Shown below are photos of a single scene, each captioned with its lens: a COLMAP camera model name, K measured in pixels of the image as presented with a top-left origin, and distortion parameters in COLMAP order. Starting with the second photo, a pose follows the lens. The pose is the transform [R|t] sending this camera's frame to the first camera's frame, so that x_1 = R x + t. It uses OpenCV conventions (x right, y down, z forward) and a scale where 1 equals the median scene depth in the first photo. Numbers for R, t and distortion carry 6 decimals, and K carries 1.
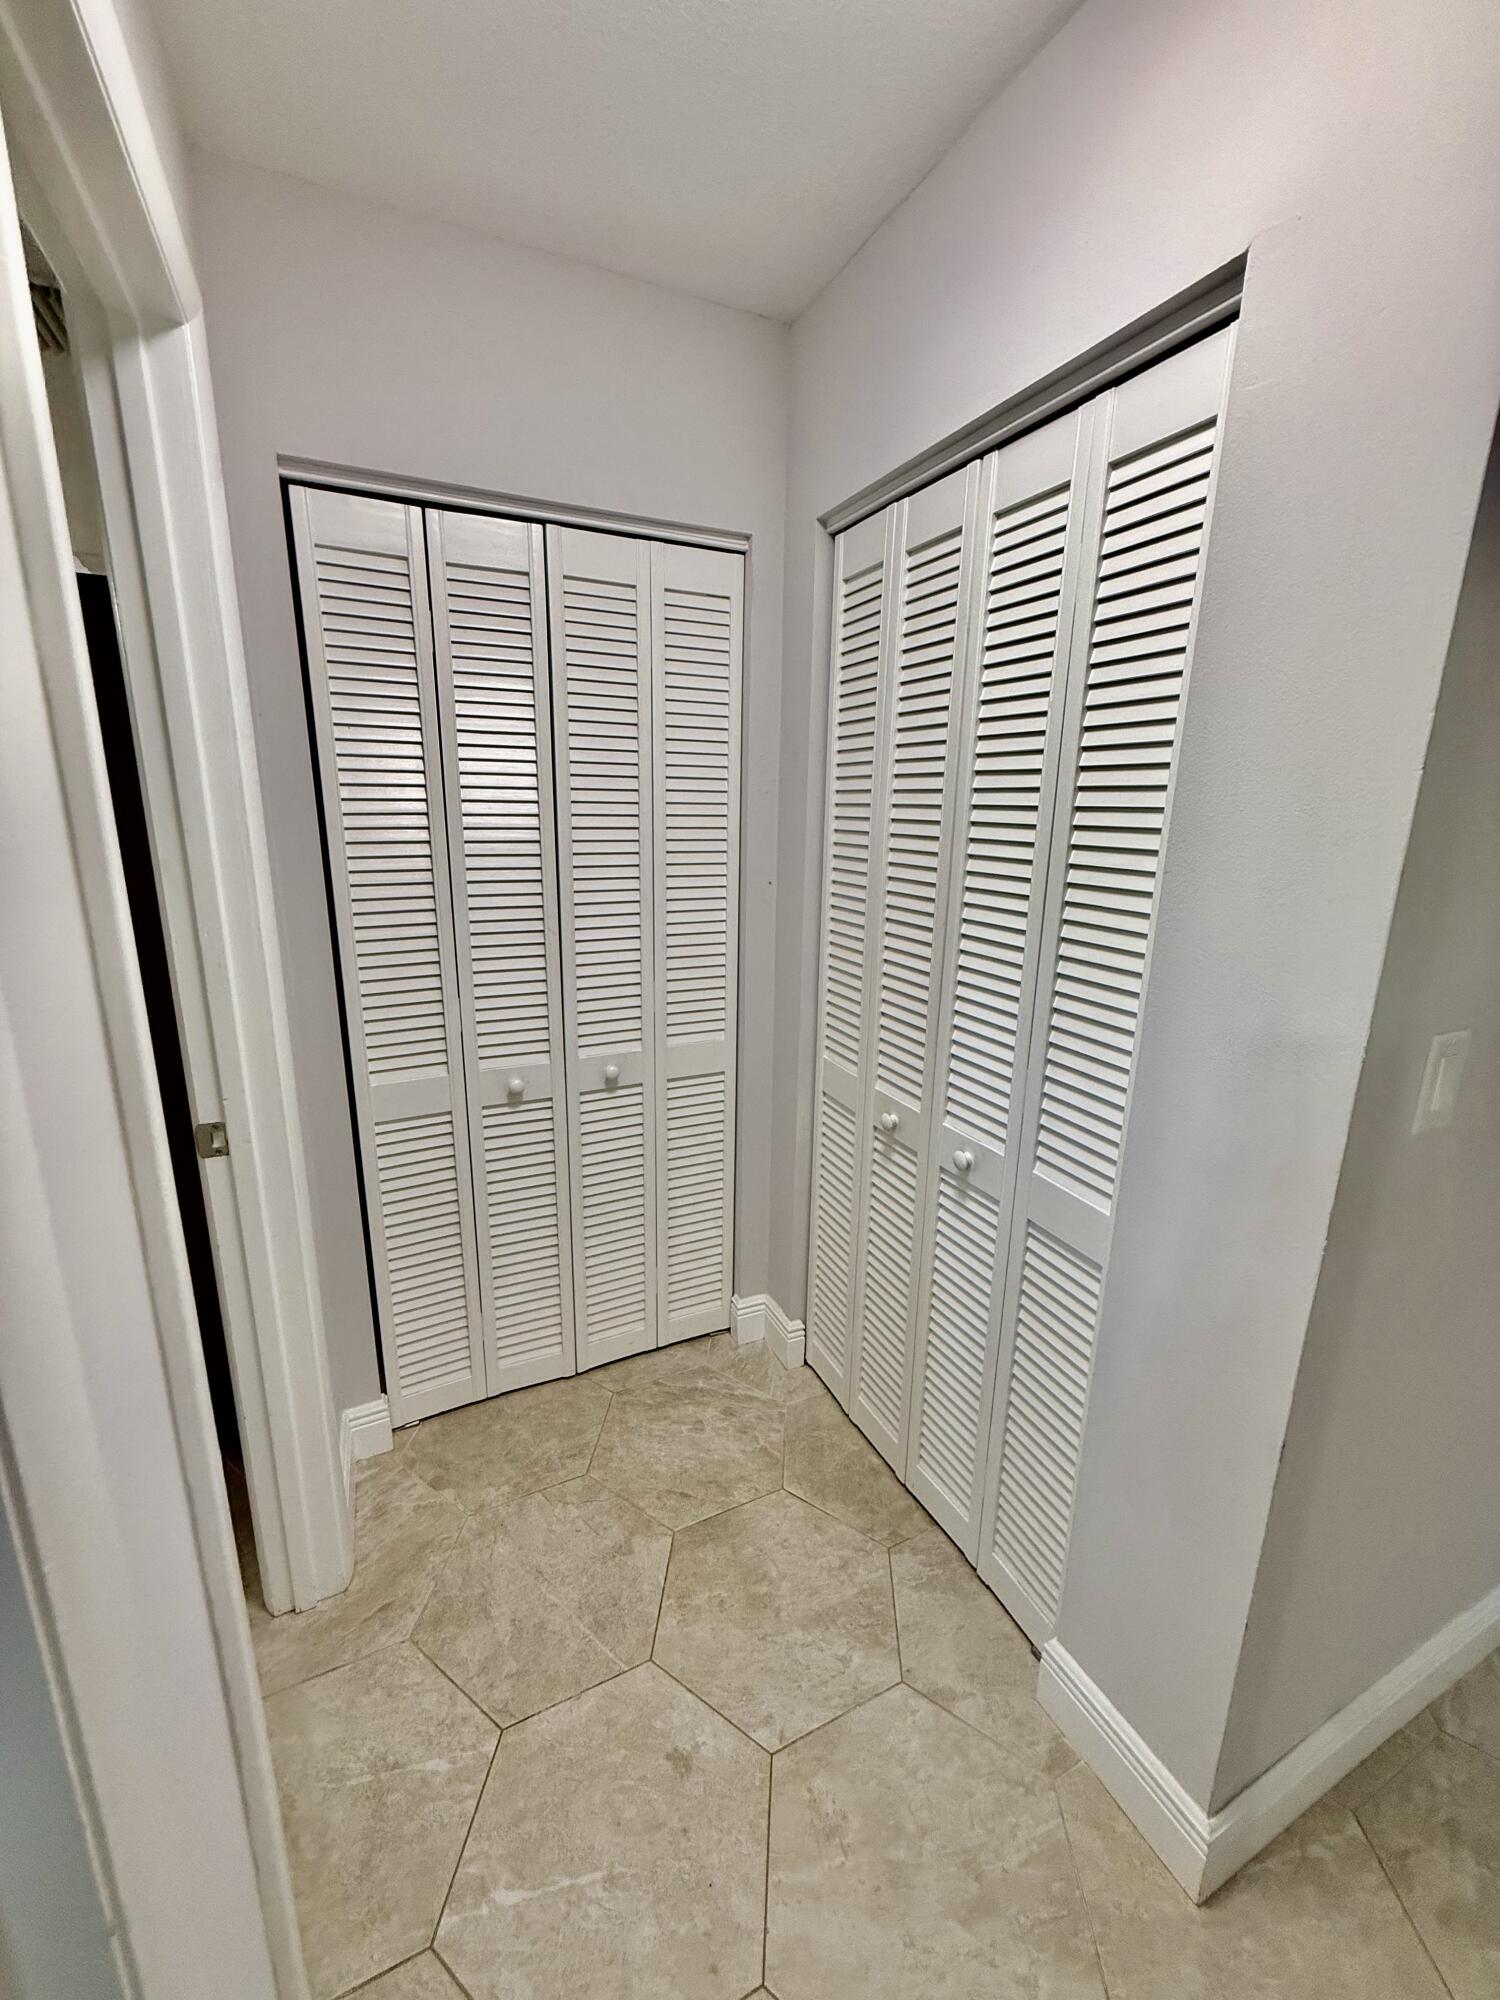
lens RADIAL K [[797.2, 0, 747.9], [0, 797.2, 995.0], [0, 0, 1]] dist [0.000363, 0.000090]
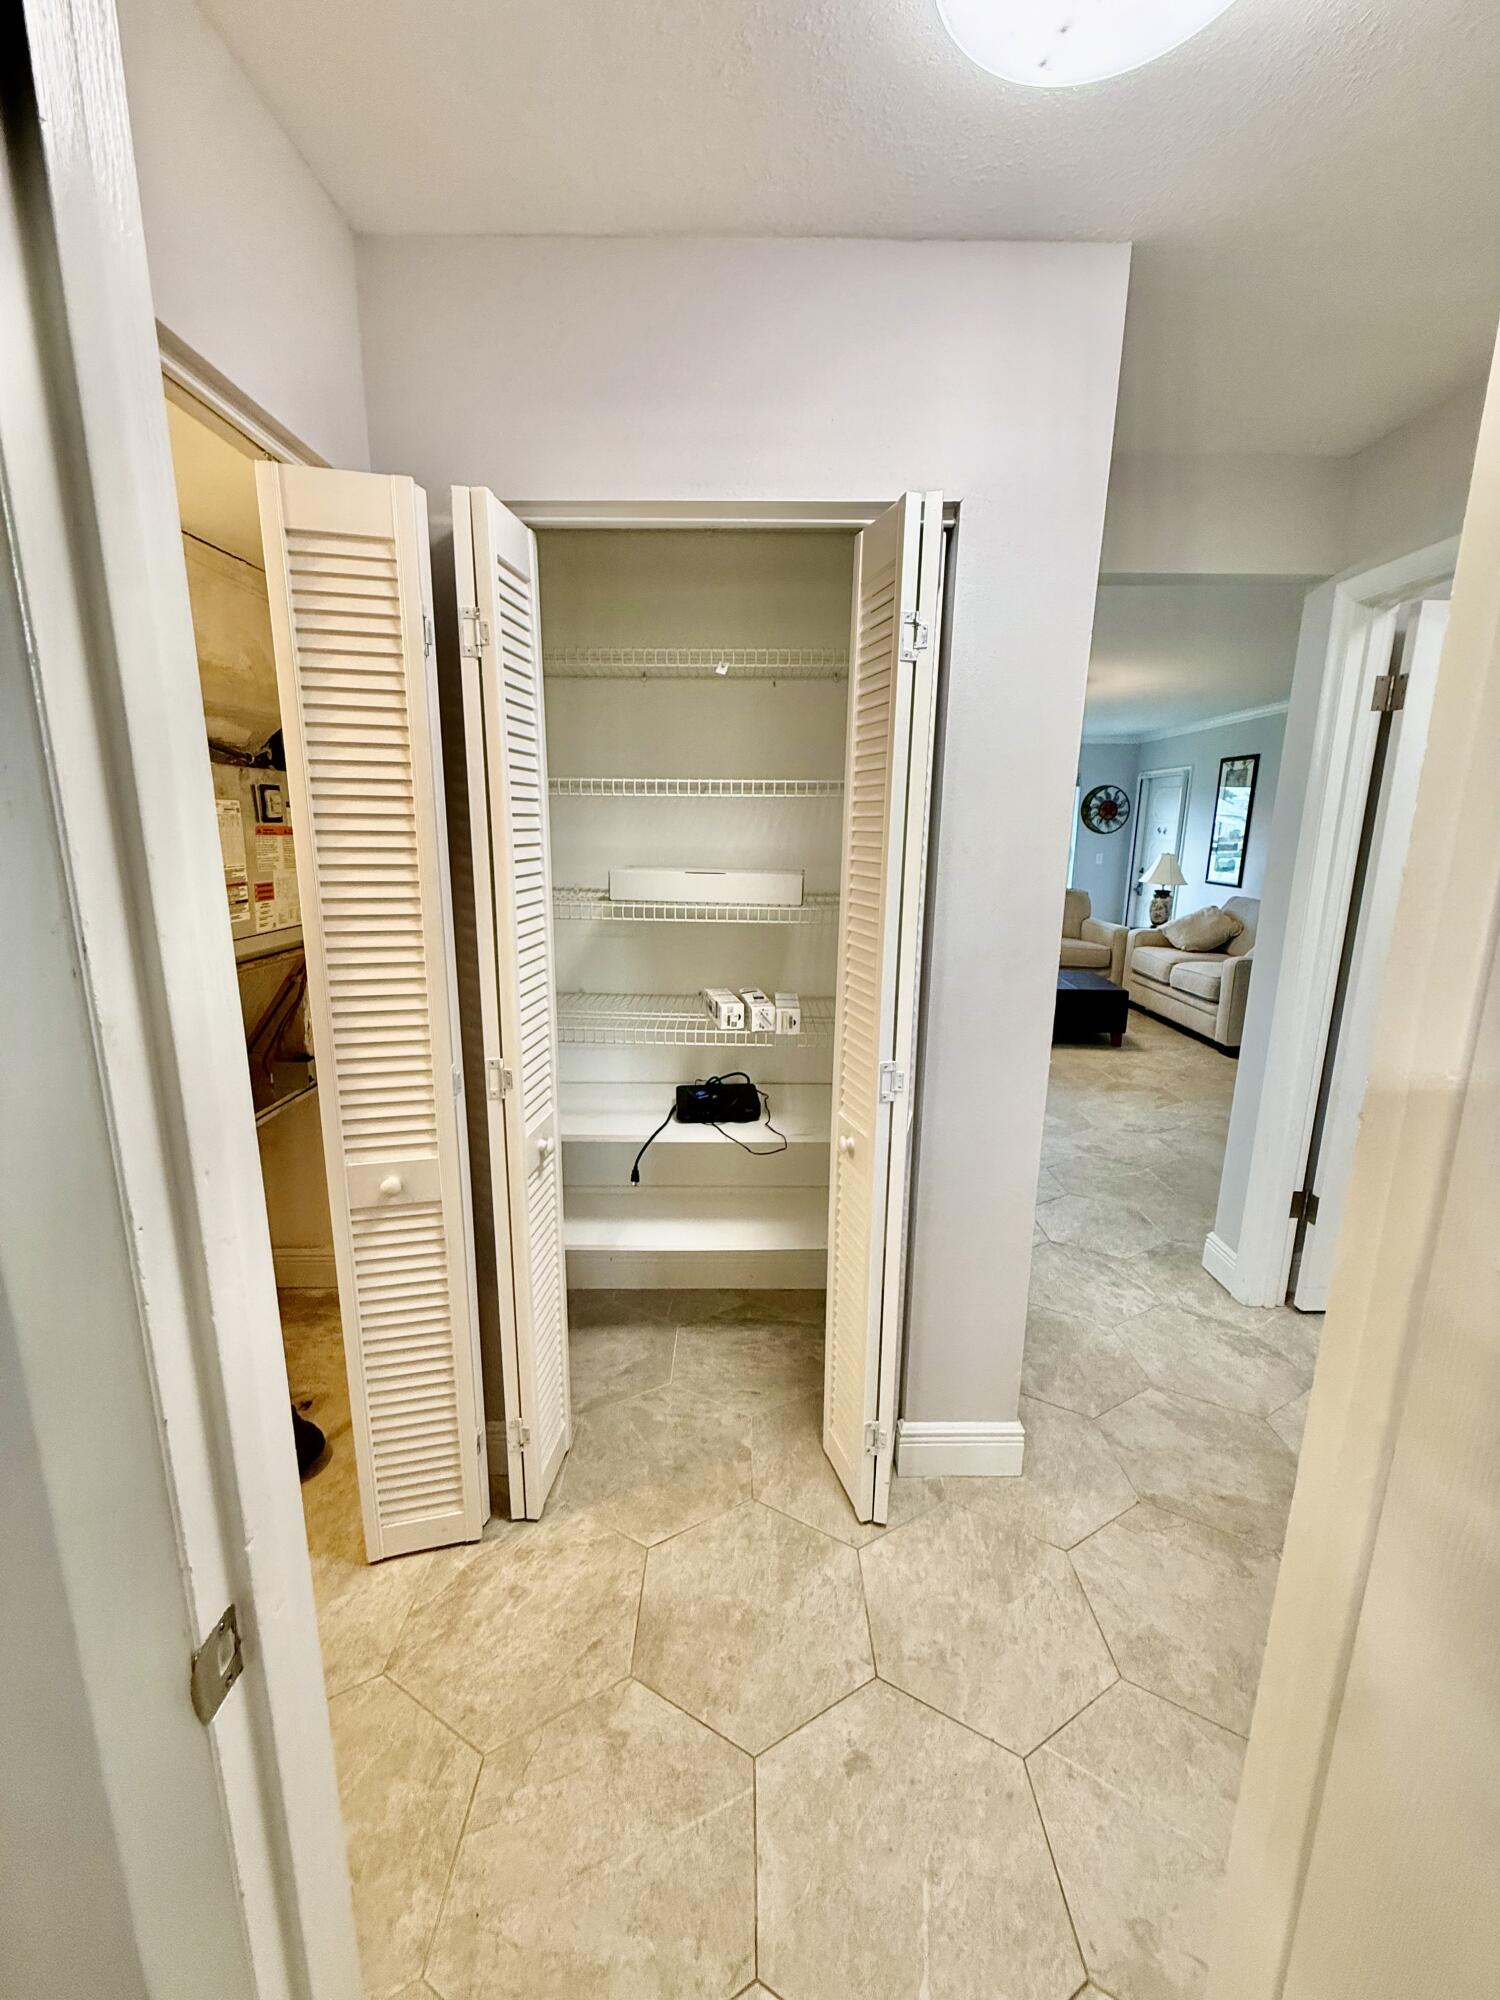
lens RADIAL K [[797.2, 0, 747.9], [0, 797.2, 995.0], [0, 0, 1]] dist [0.000363, 0.000090]
pose [[0.432616, -0.198984, 0.879345, -0.834589], [0.209108, 0.970889, 0.116823, -0.146404], [-0.876993, 0.133339, 0.461632, 0.506272]]
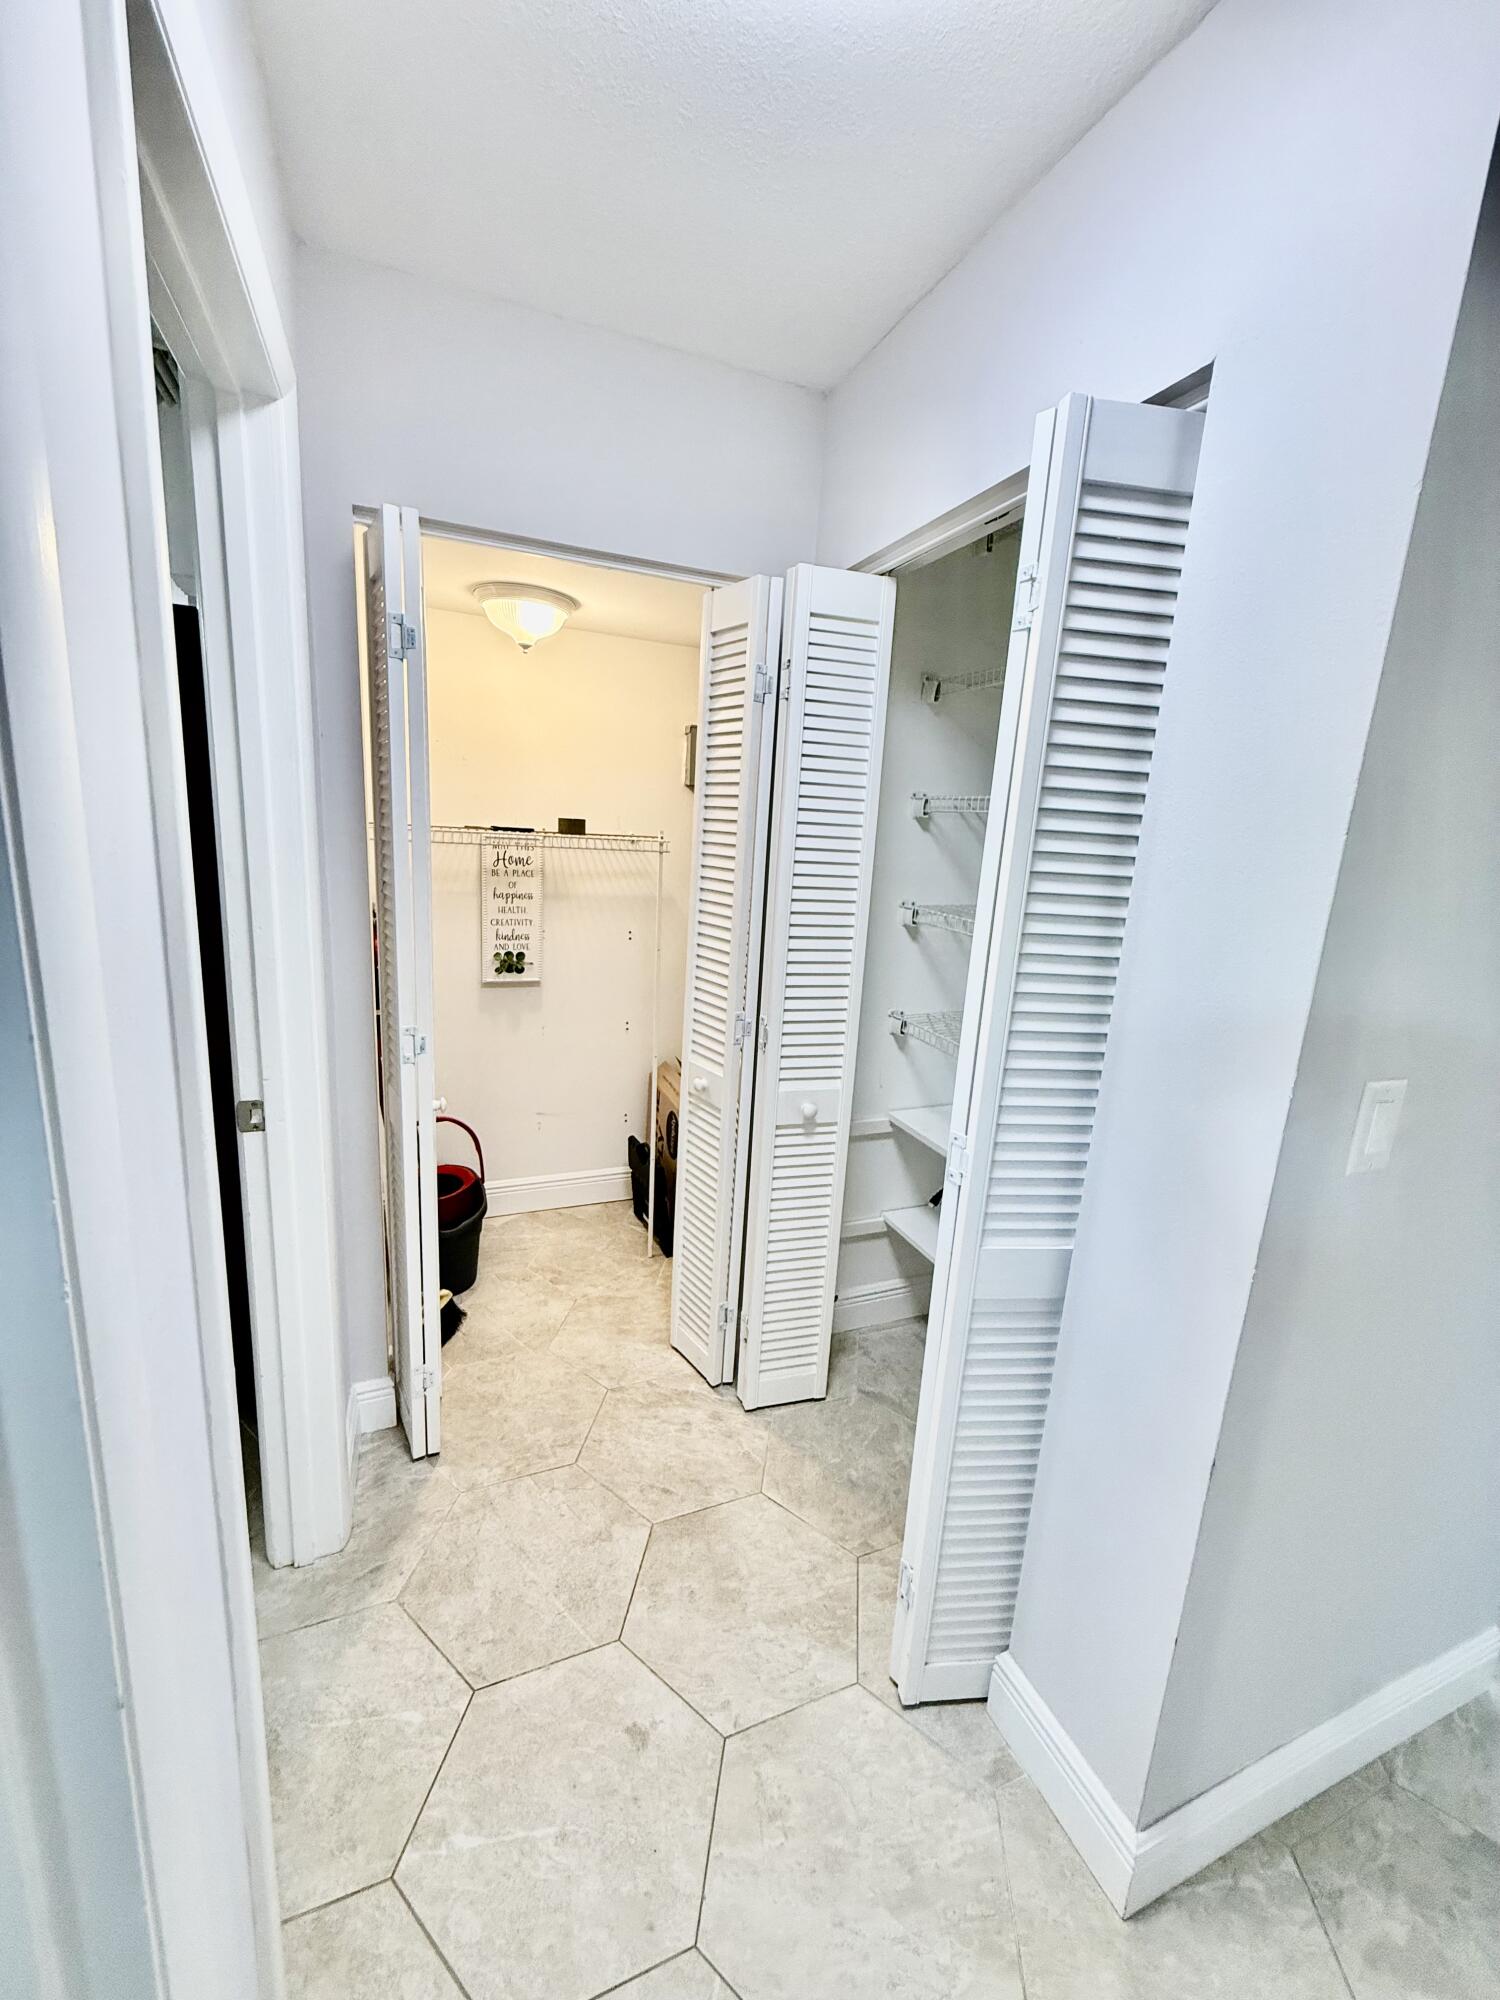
lens RADIAL K [[798.0, 0, 749.0], [0, 798.0, 993.6], [0, 0, 1]] dist [0.000831, -0.000049]
pose [[0.997429, 0.054171, -0.046916, 0.056698], [-0.055593, 0.998016, -0.029569, 0.006806], [0.045221, 0.032101, 0.998461, -0.075030]]
